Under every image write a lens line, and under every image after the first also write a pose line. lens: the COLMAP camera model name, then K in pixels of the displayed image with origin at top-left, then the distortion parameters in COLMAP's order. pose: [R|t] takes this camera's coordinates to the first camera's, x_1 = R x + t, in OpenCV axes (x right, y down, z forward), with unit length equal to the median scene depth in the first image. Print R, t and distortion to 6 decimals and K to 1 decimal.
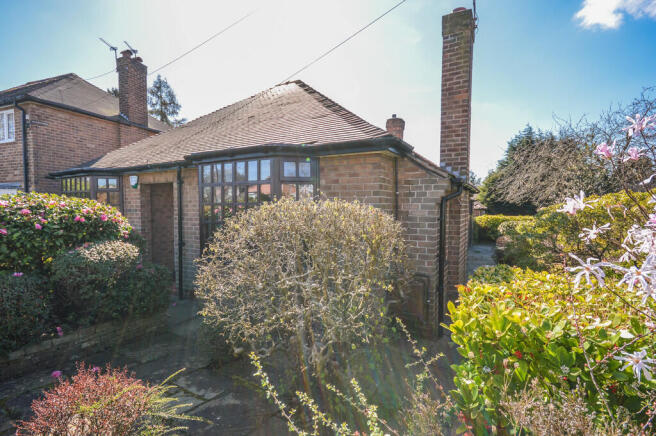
lens RADIAL K [[328.0, 0, 324.8], [0, 328.0, 222.9], [0, 0, 1]] dist [0.001732, -0.001926]
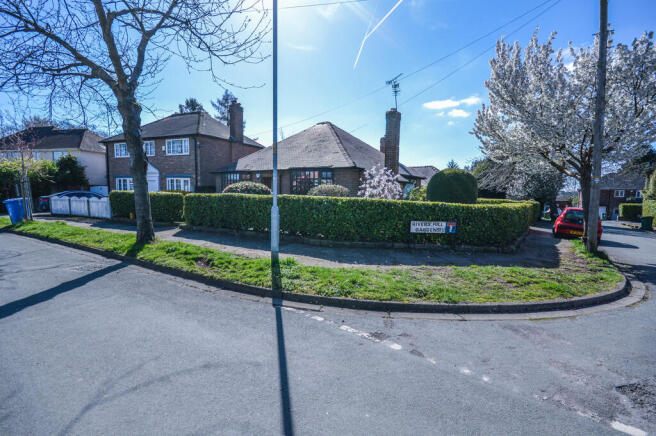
lens RADIAL K [[328.0, 0, 324.8], [0, 328.0, 222.9], [0, 0, 1]] dist [0.001732, -0.001926]
pose [[0.995720, 0.019625, -0.090316, 0.118652], [-0.015343, 0.998736, 0.047867, 0.090875], [0.091141, -0.046276, 0.994762, -1.338327]]
